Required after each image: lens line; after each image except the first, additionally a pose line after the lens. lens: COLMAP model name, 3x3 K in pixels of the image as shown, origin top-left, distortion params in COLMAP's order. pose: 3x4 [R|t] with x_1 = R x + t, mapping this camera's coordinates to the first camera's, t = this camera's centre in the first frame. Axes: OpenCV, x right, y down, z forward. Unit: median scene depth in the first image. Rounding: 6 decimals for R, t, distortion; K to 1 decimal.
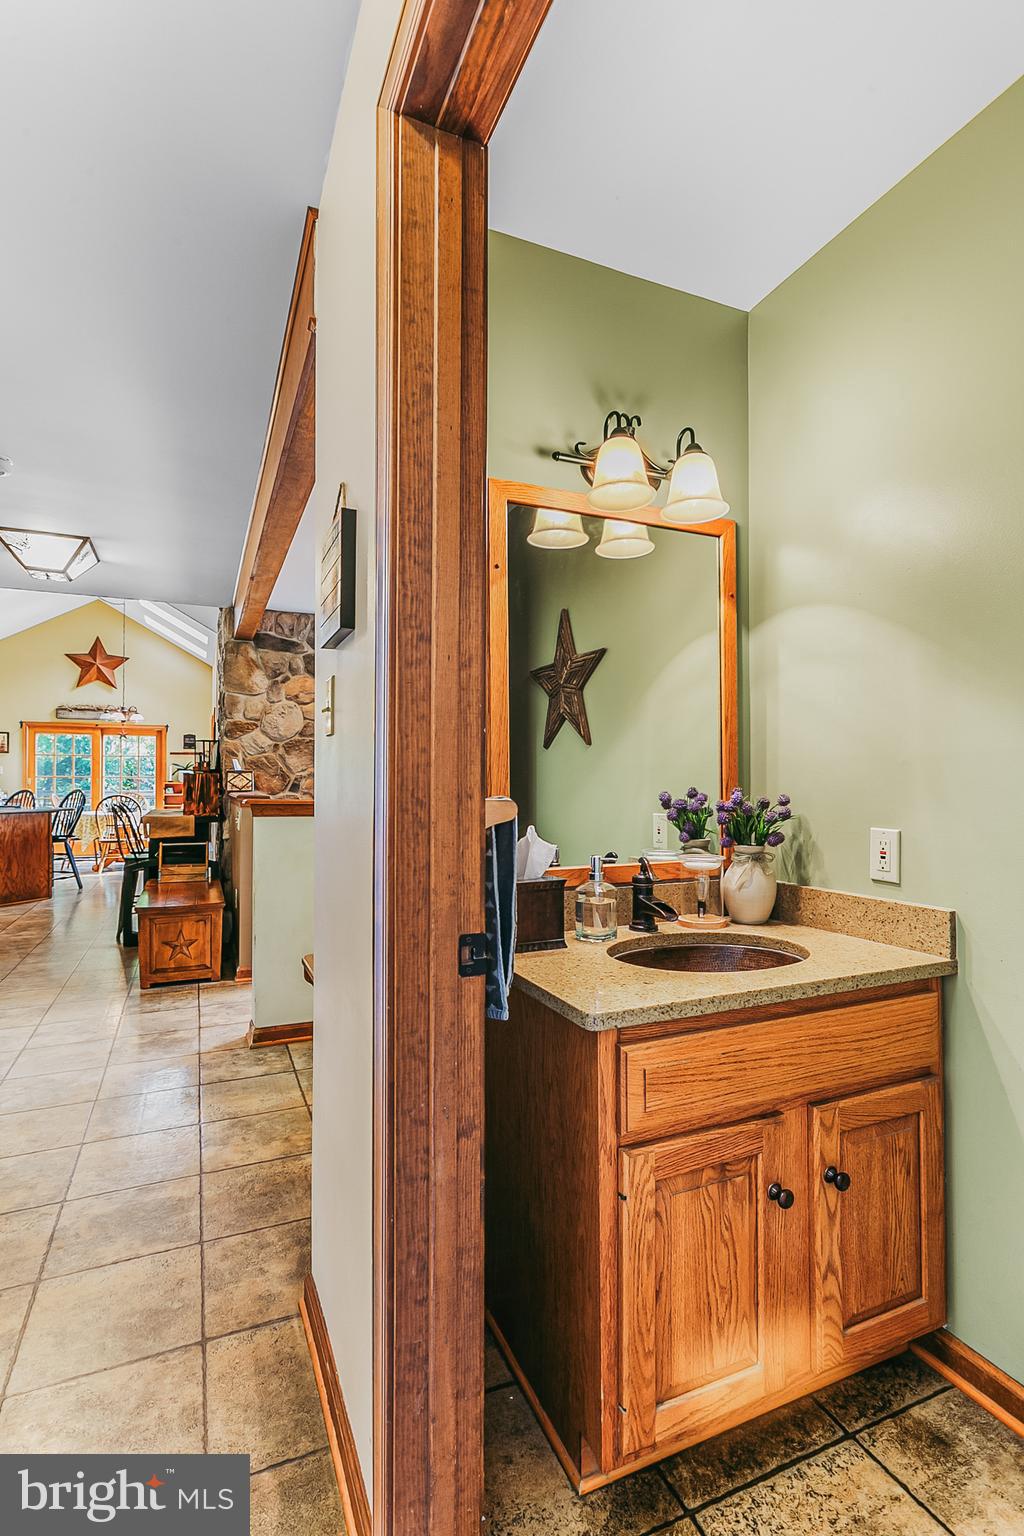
lens RADIAL K [[697.2, 0, 514.8], [0, 697.2, 765.4], [0, 0, 1]] dist [0.002753, -0.000196]
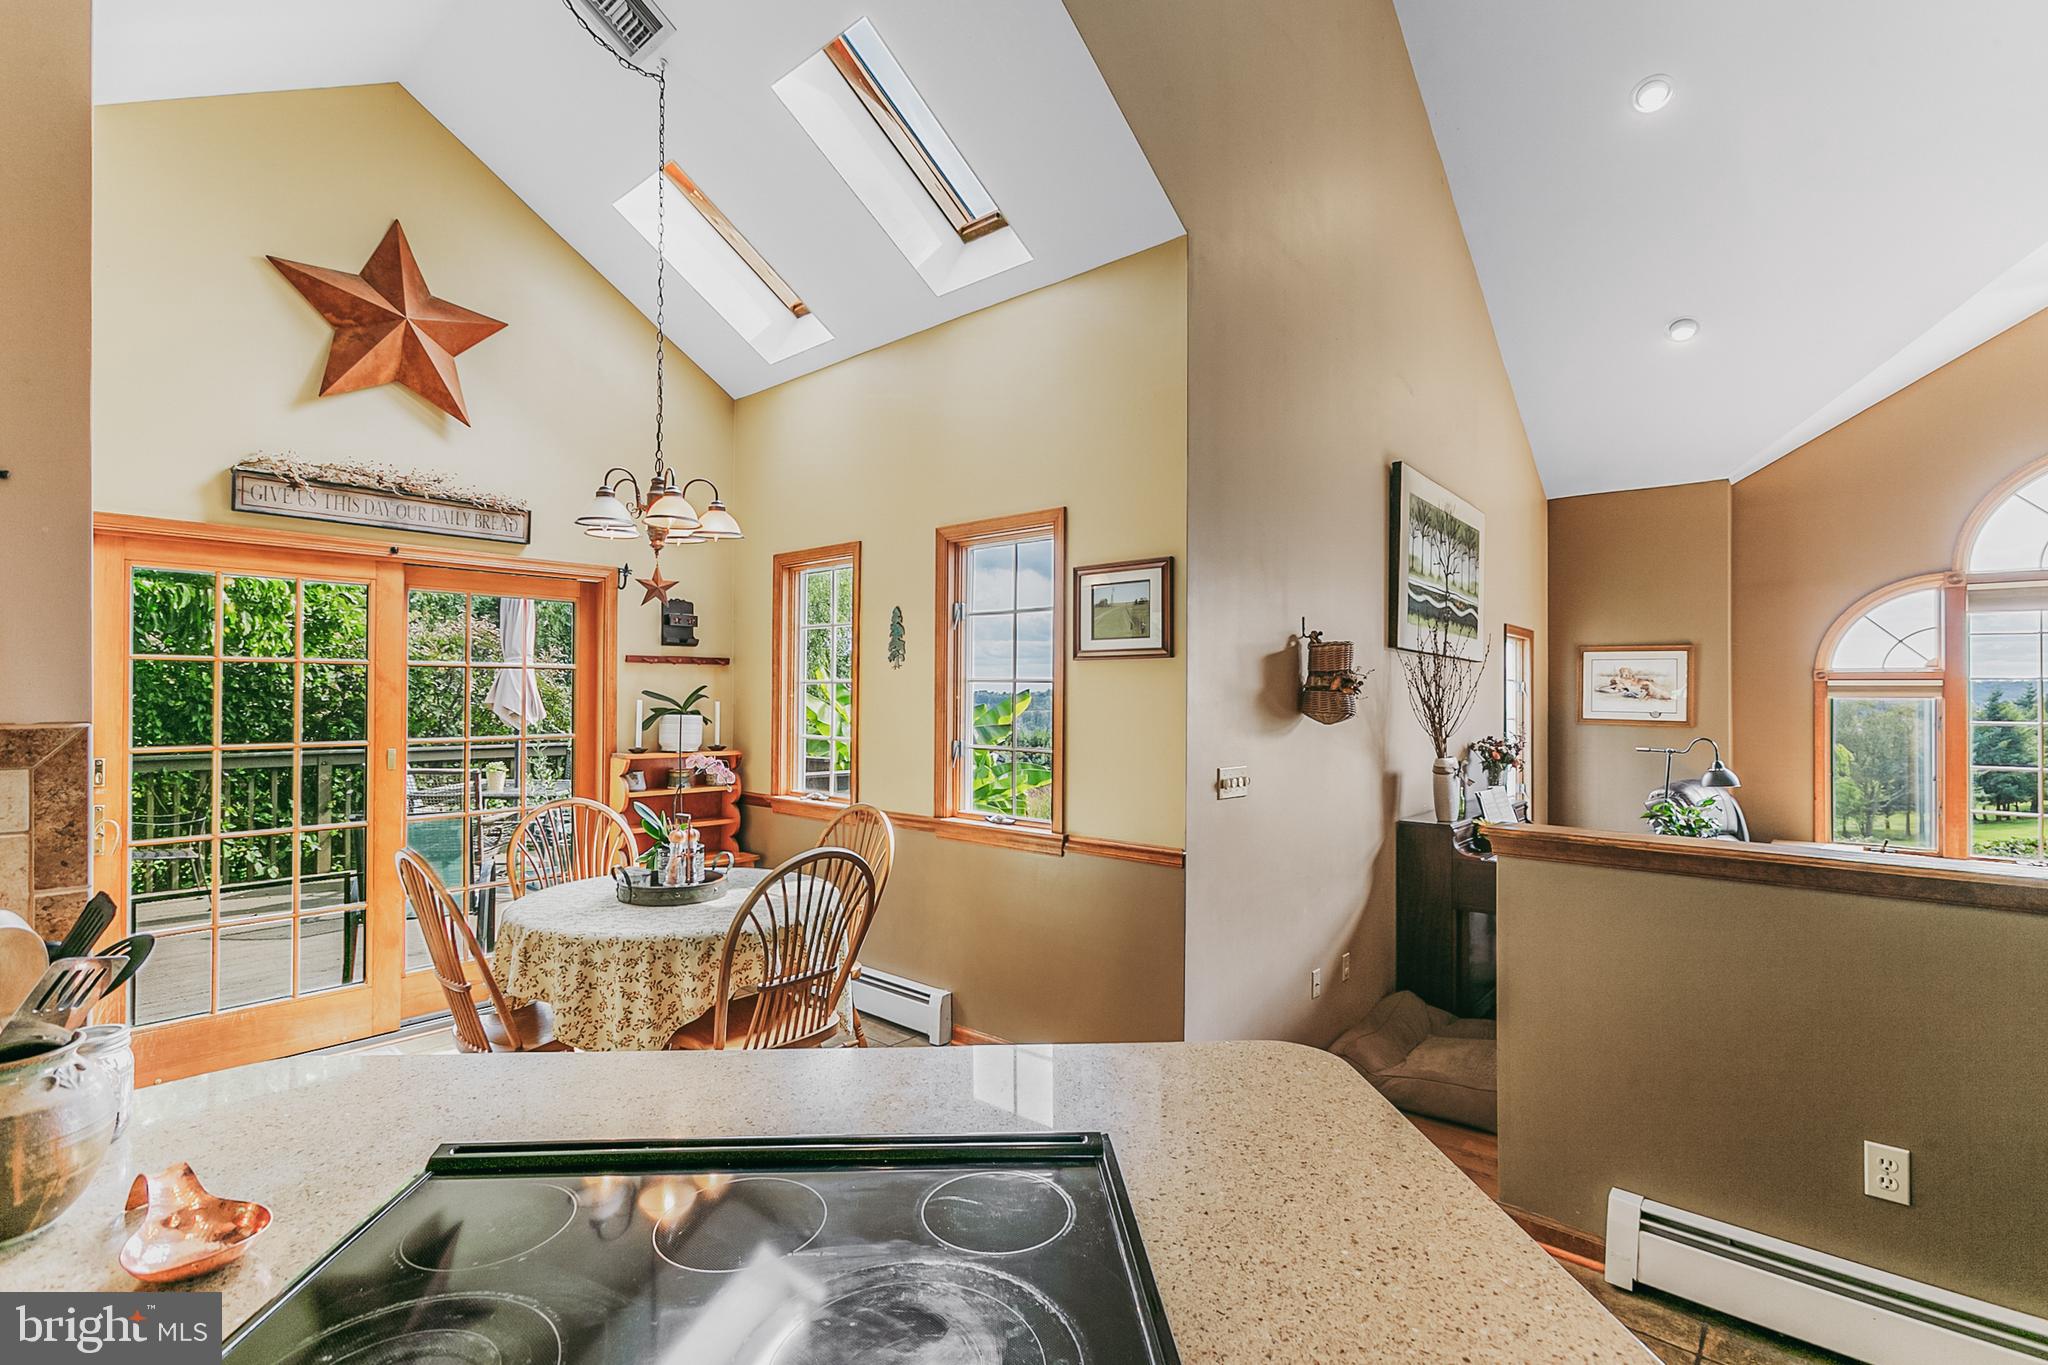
lens RADIAL K [[929.6, 0, 1016.8], [0, 929.6, 681.9], [0, 0, 1]] dist [0.002753, -0.000196]
pose [[0.913142, 0.011474, 0.407480, -0.526962], [-0.018350, 0.999747, 0.012971, -0.016358], [-0.407228, -0.019322, 0.913122, 0.575483]]
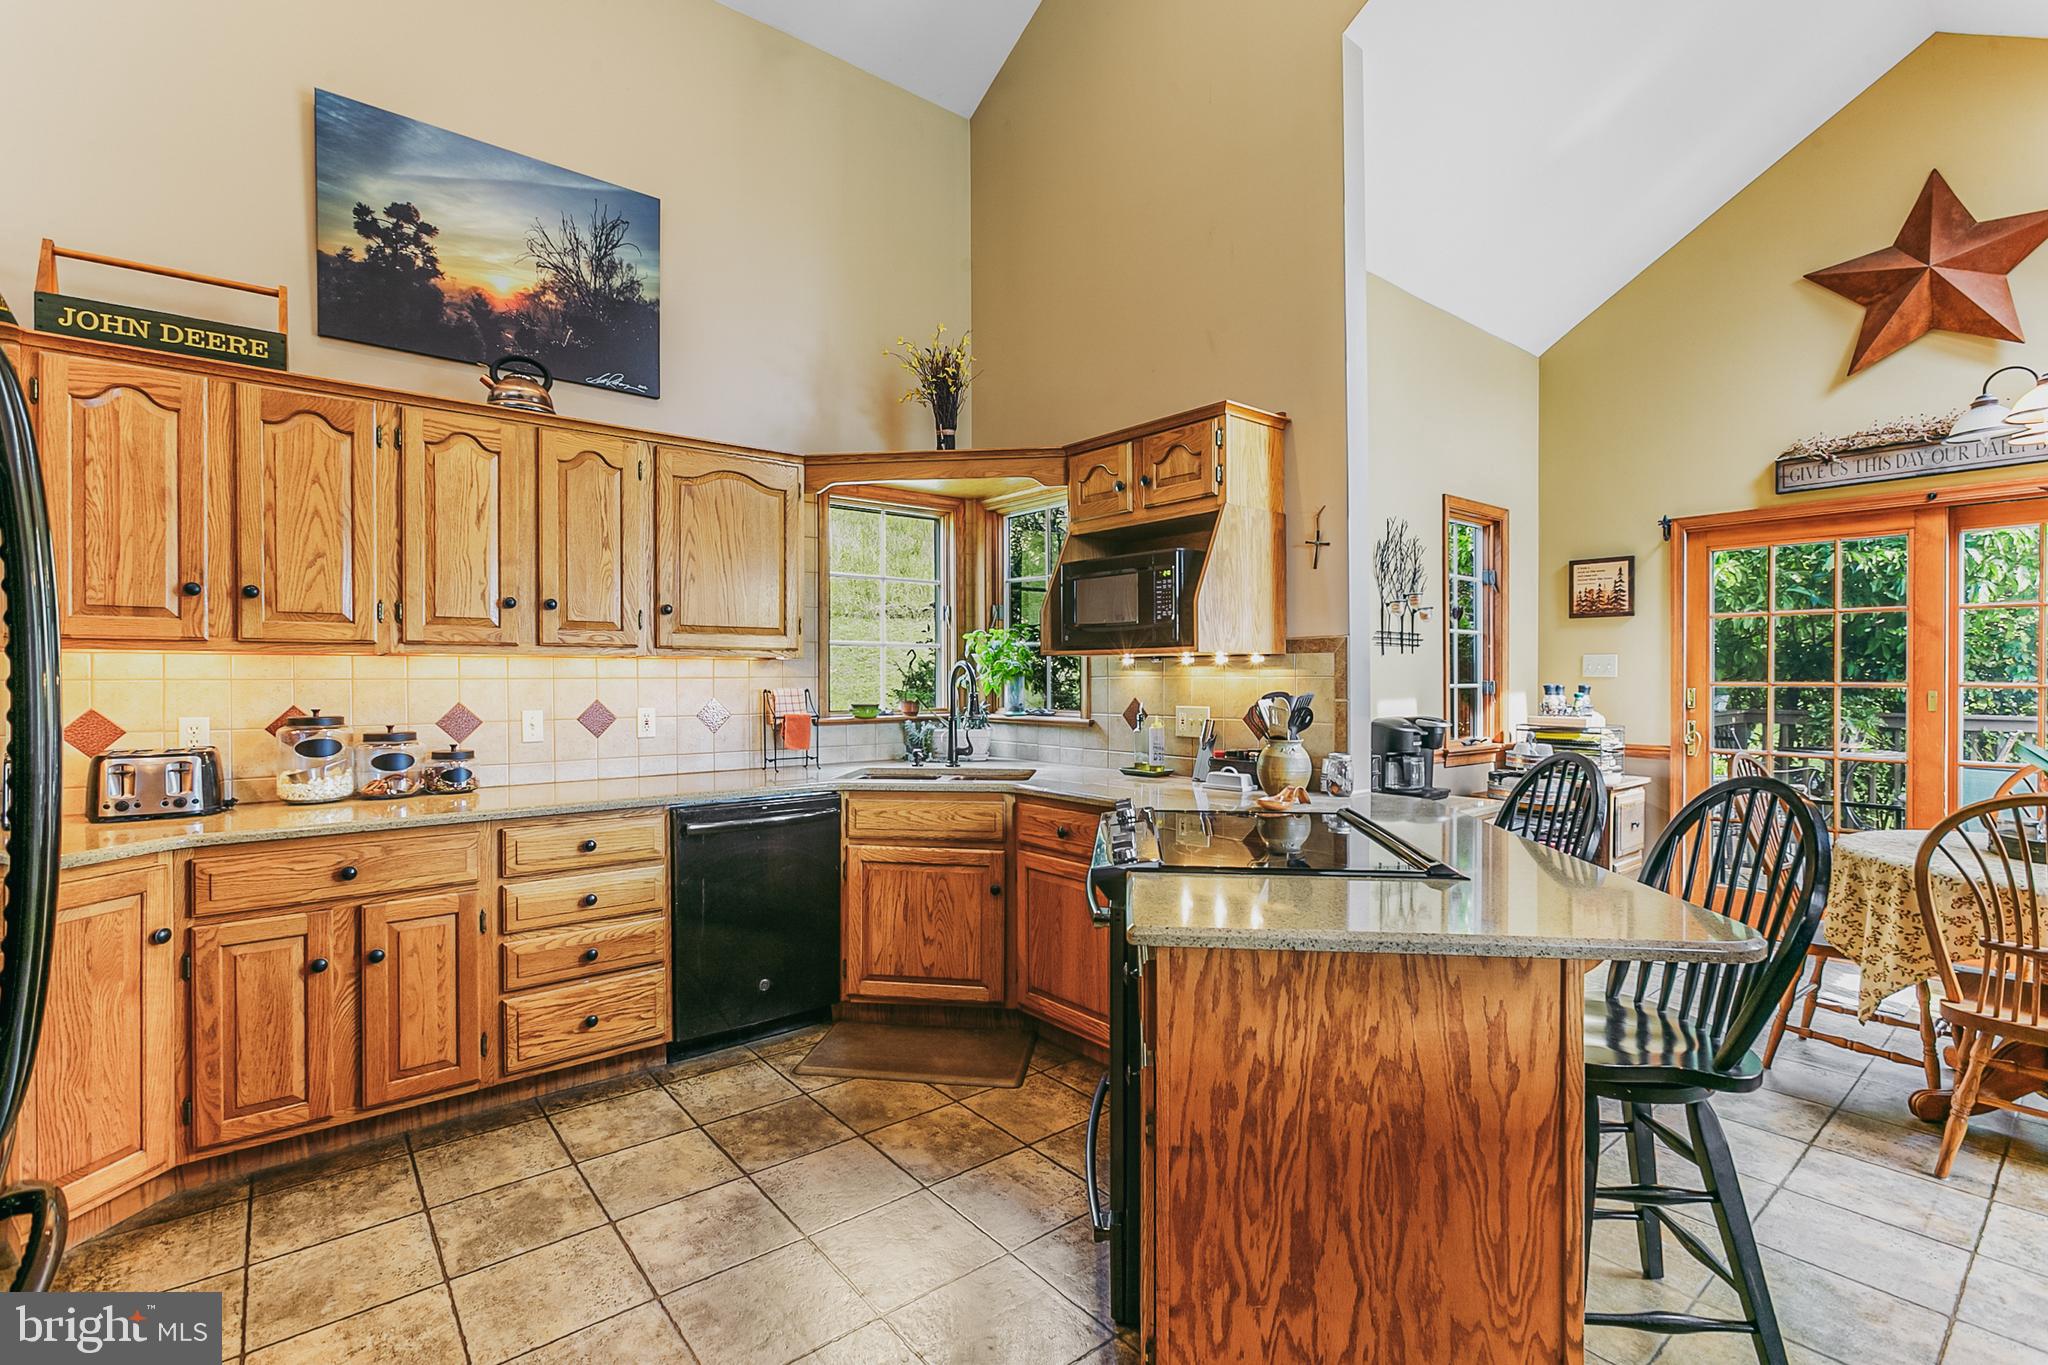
lens RADIAL K [[929.6, 0, 1032.3], [0, 929.6, 680.7], [0, 0, 1]] dist [0.002753, -0.000196]
pose [[0.258205, 0.003570, -0.966084, -0.337823], [0.026147, 0.999601, 0.010682, 0.001358], [0.965736, -0.028018, 0.258009, 0.563456]]
